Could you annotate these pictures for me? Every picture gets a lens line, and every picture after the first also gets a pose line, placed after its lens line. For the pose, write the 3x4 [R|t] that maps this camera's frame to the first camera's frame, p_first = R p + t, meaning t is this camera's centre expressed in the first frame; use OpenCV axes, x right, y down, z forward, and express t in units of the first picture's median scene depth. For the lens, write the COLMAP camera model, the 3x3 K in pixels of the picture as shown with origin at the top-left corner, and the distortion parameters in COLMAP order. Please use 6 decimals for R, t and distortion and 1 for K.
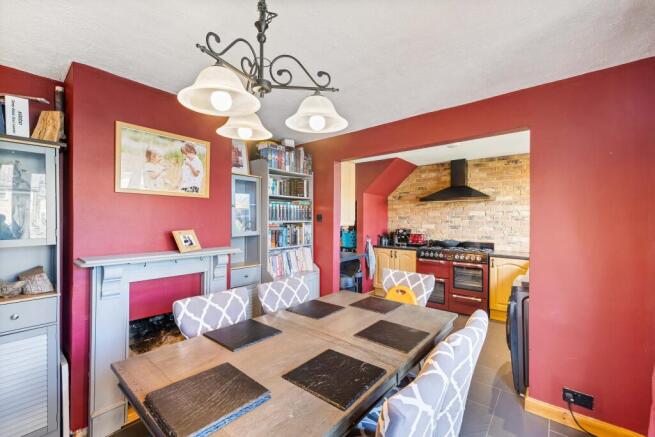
lens RADIAL K [[278.4, 0, 326.9], [0, 278.4, 215.4], [0, 0, 1]] dist [0.000470, 0.000123]
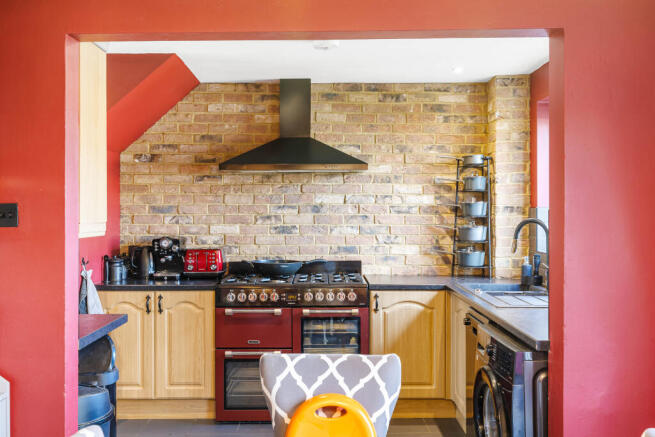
lens RADIAL K [[637.2, 0, 328.0], [0, 637.2, 207.9], [0, 0, 1]] dist [-0.002255, -0.004804]
pose [[0.766784, -0.005567, 0.641880, -0.148969], [-0.002579, 0.999928, 0.011753, -0.005218], [-0.641899, -0.010668, 0.766715, 0.177863]]
